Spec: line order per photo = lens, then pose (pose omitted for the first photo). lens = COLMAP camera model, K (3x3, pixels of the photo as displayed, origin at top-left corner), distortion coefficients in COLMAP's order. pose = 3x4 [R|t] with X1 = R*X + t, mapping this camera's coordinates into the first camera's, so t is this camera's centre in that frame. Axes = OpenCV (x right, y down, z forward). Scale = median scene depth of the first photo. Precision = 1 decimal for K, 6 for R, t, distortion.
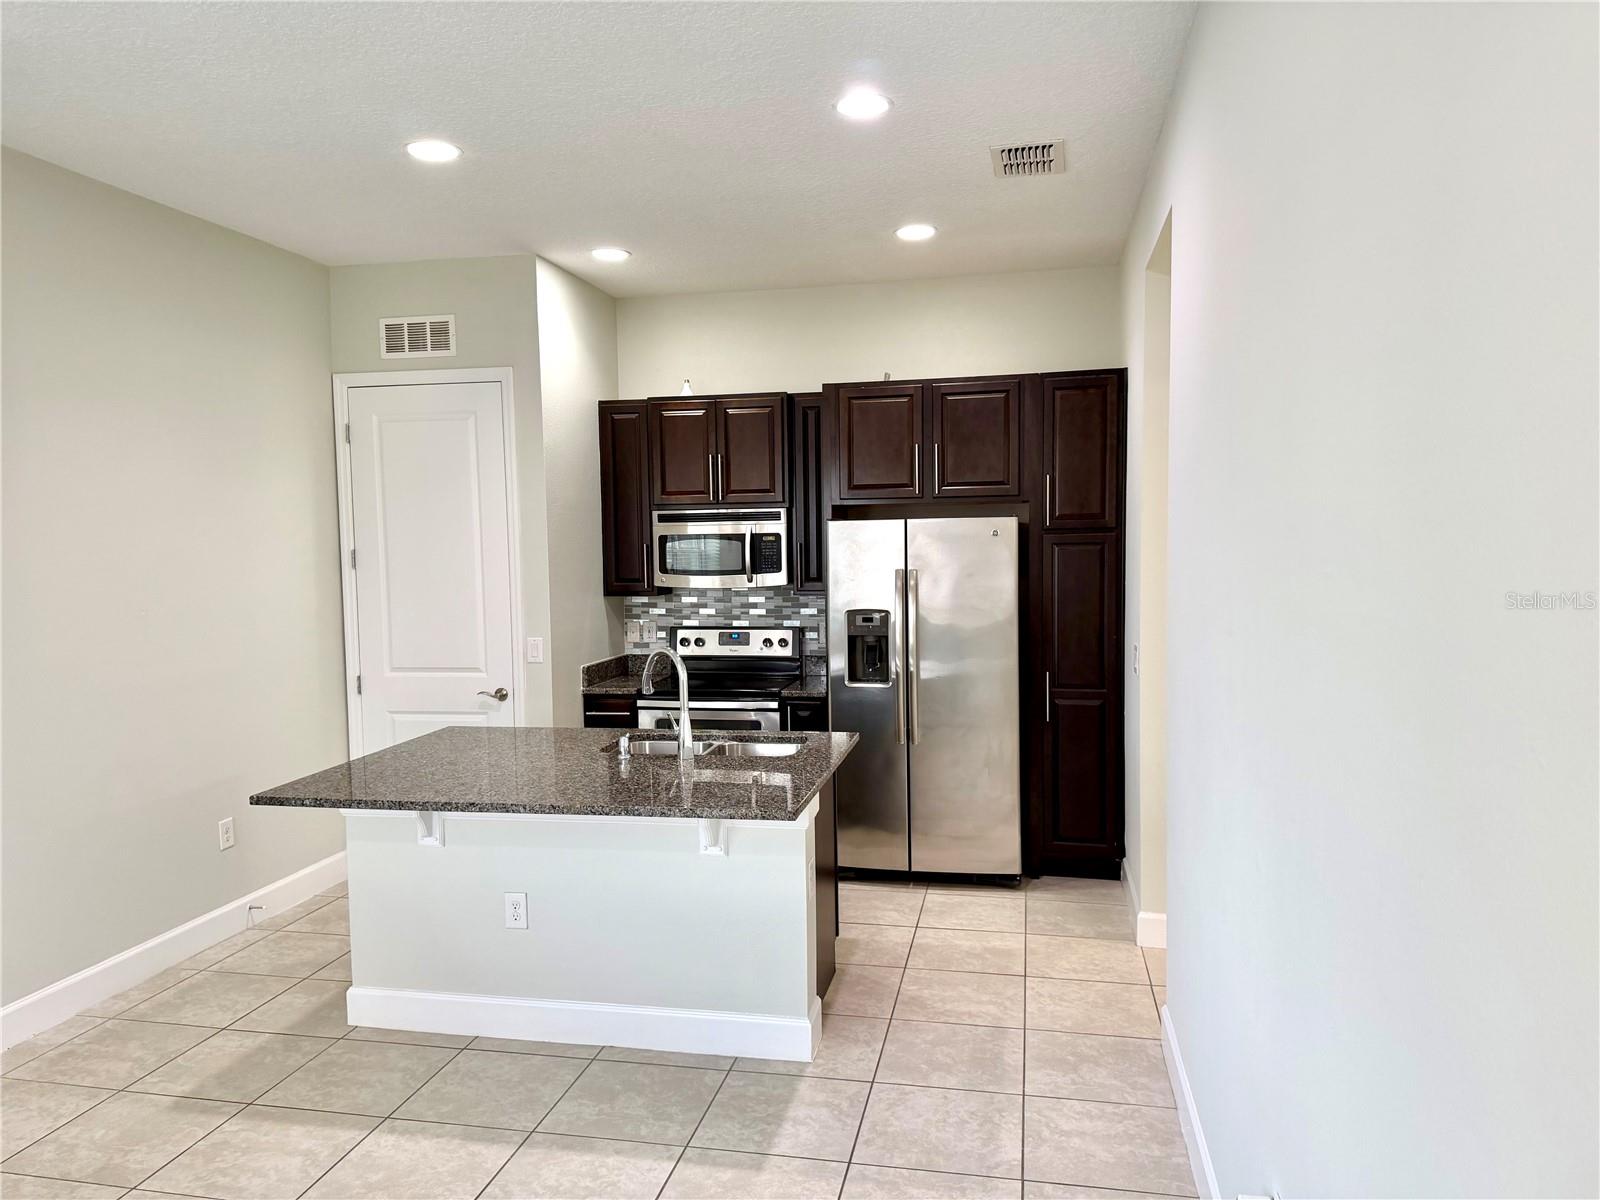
lens RADIAL K [[1119.0, 0, 800.6], [0, 1119.0, 607.2], [0, 0, 1]] dist [0.062643, -0.090069]
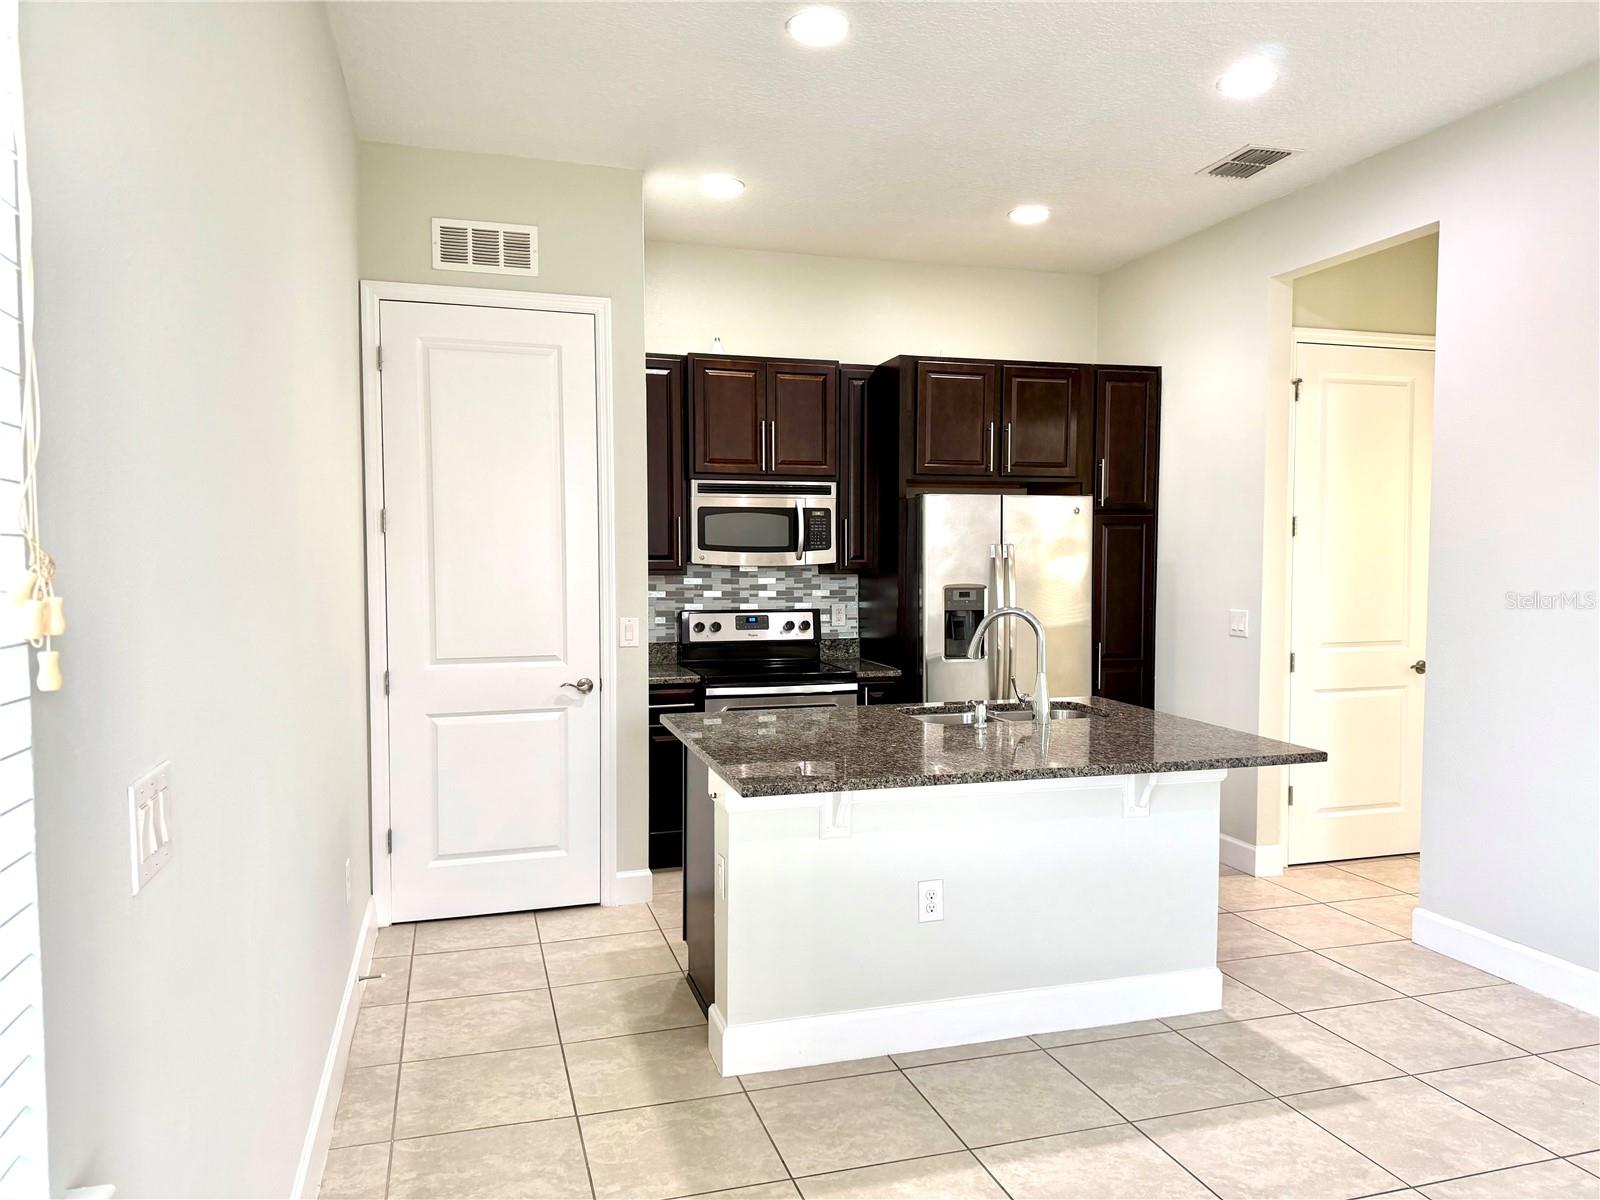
lens RADIAL K [[1120.2, 0, 803.2], [0, 1120.2, 604.4], [0, 0, 1]] dist [0.055981, -0.062823]
pose [[0.876776, -0.005112, 0.480871, -0.533243], [0.016078, 0.999696, -0.018686, 0.035577], [-0.480629, 0.024115, 0.876592, 0.187233]]
